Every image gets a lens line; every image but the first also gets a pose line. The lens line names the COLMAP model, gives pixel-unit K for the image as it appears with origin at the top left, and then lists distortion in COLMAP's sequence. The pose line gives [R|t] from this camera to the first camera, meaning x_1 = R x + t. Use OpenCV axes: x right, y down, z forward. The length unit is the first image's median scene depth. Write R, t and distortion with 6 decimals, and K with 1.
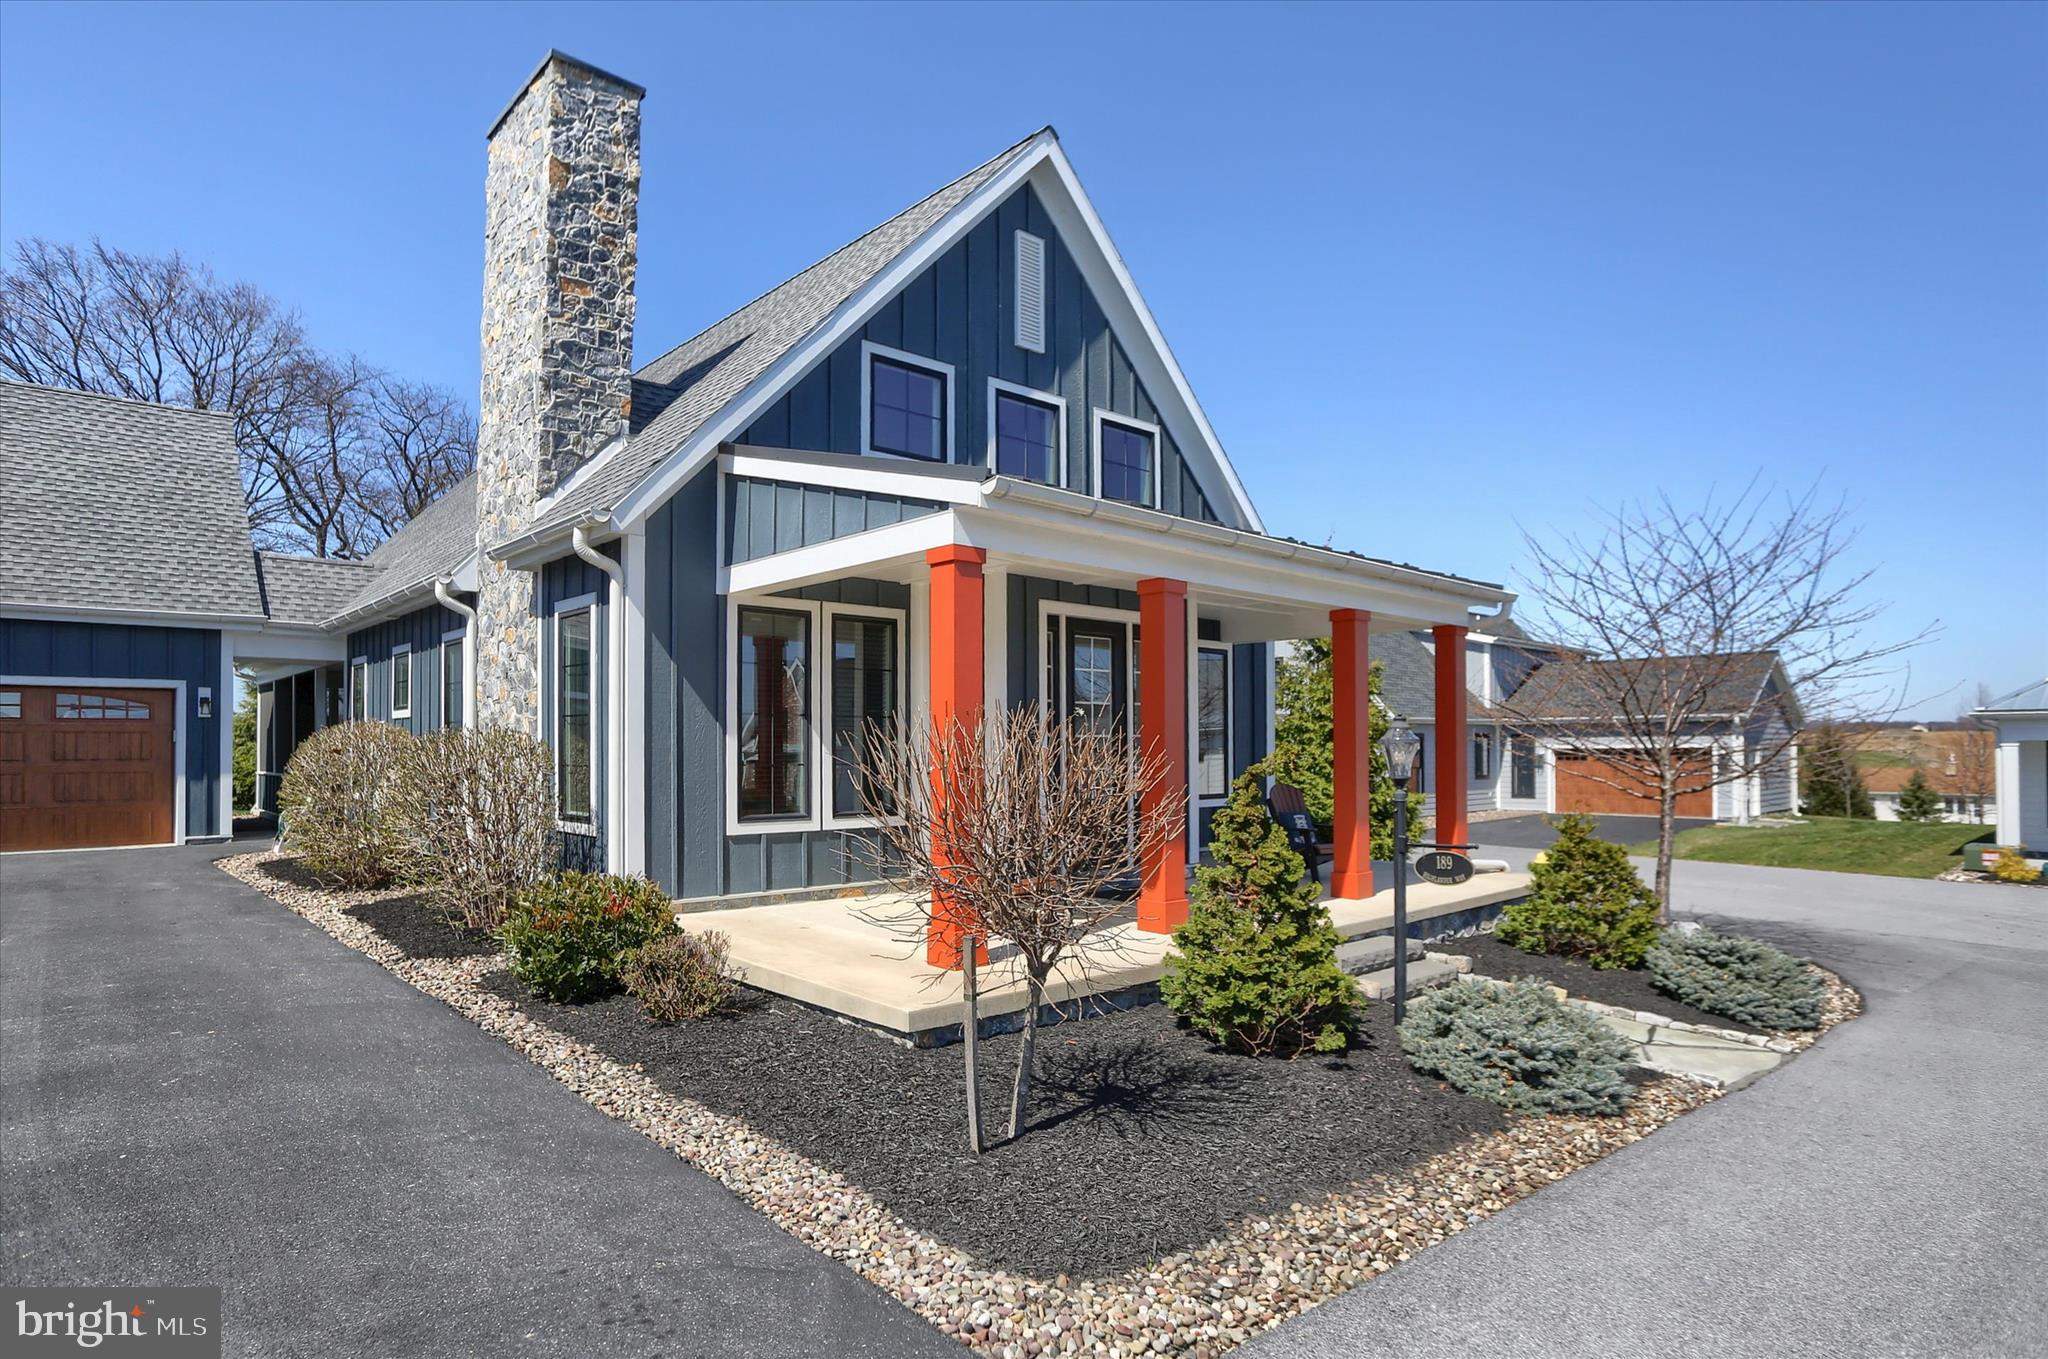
lens RADIAL K [[1065.3, 0, 967.3], [0, 1065.3, 721.3], [0, 0, 1]] dist [-0.005880, -0.001882]
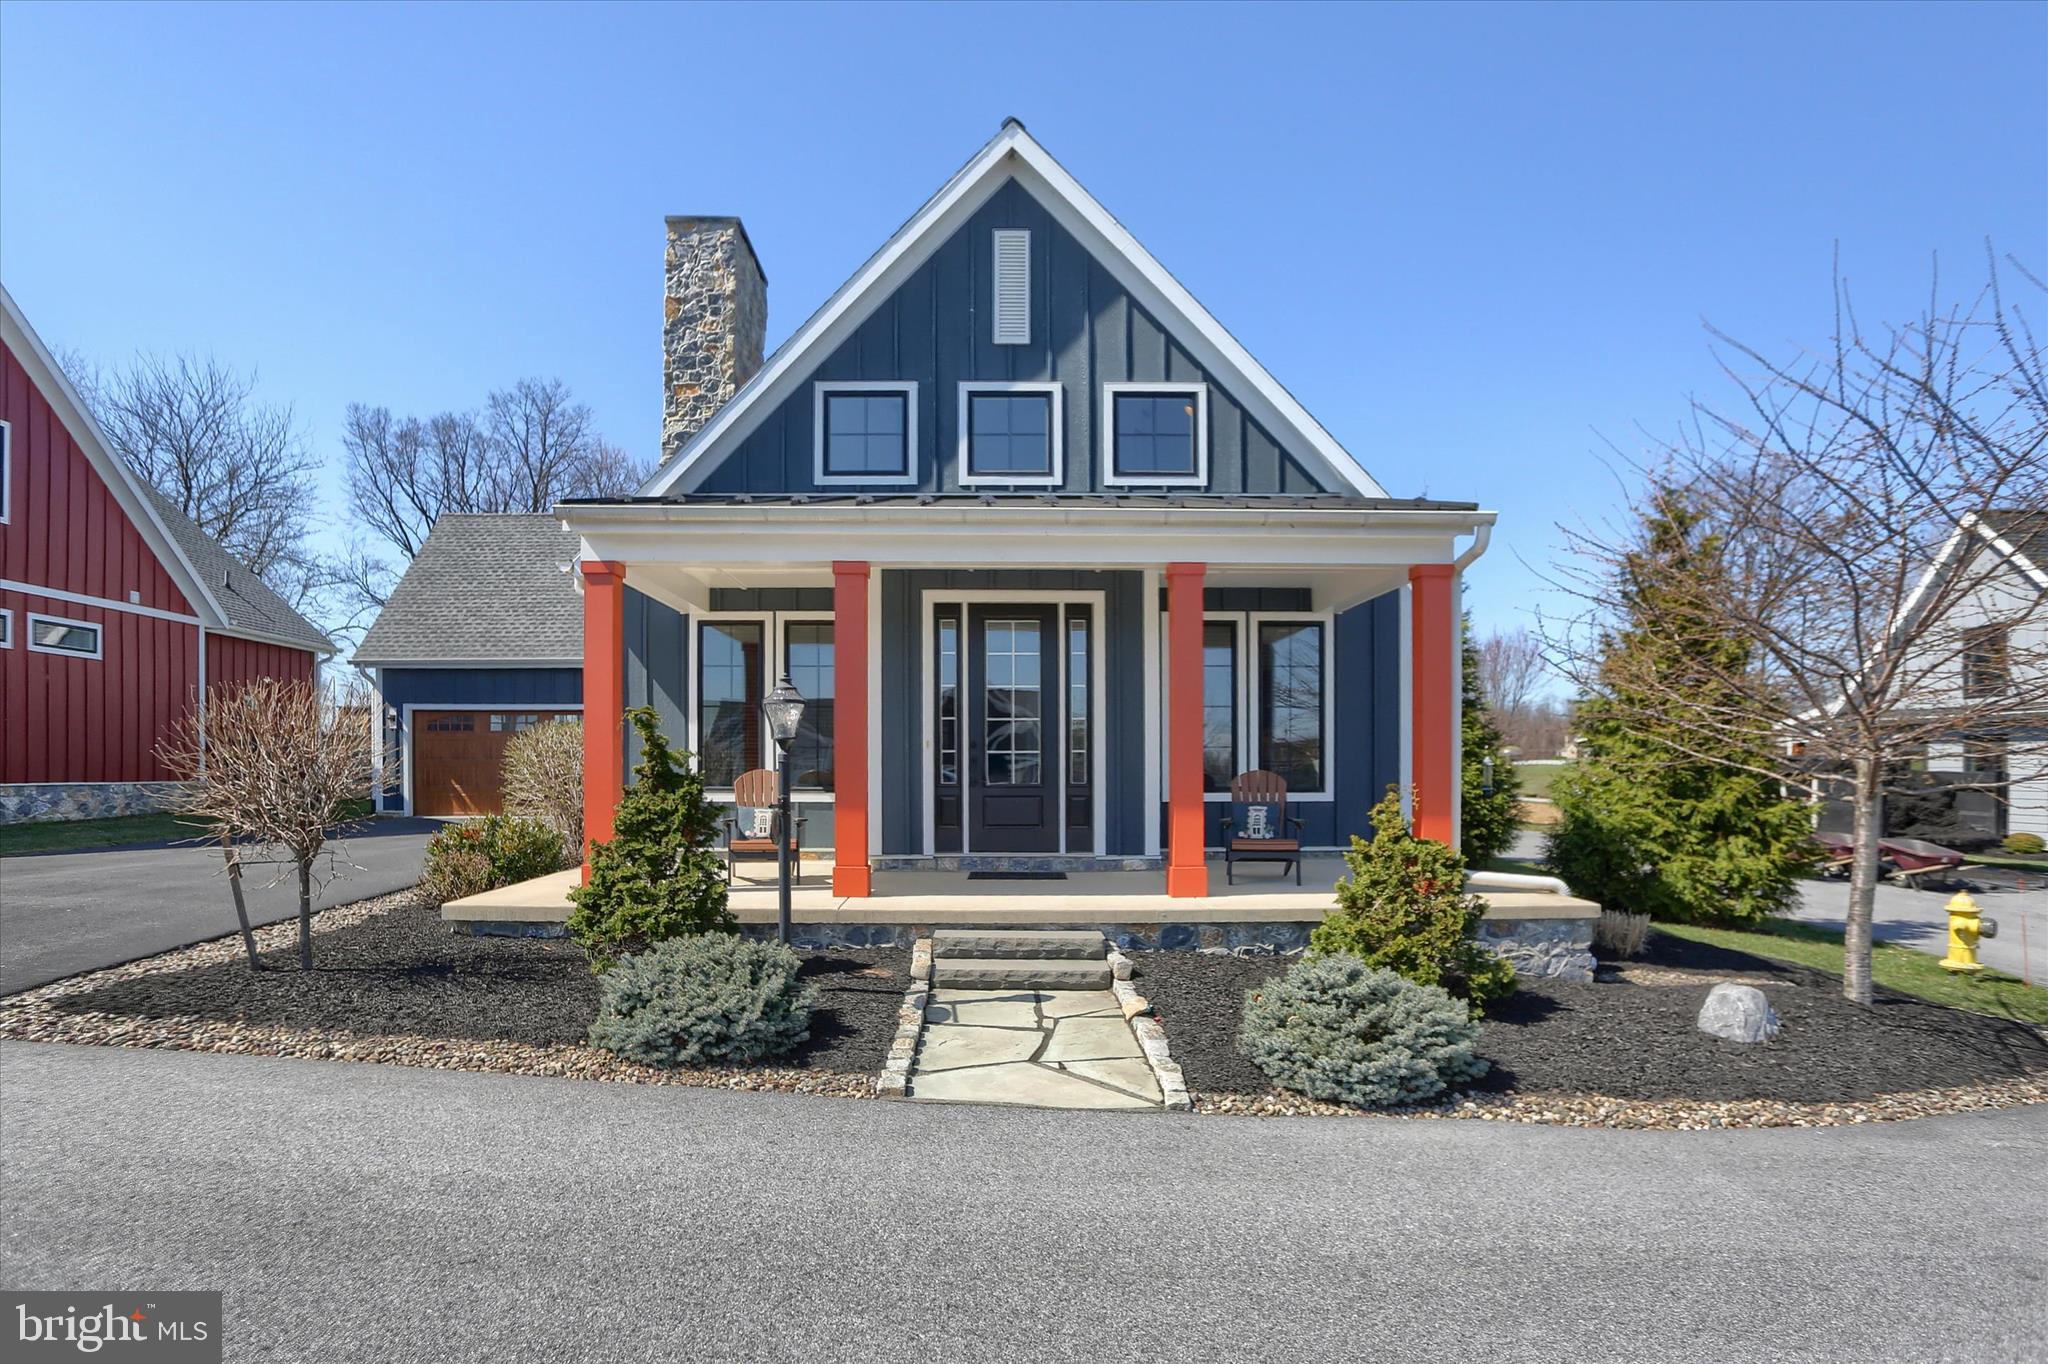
lens RADIAL K [[1065.3, 0, 1010.4], [0, 1065.3, 766.3], [0, 0, 1]] dist [-0.005880, -0.001882]
pose [[0.775812, -0.003703, -0.630953, 0.750372], [0.013513, 0.999851, 0.010746, 0.047502], [0.630819, -0.016863, 0.775747, 0.217432]]
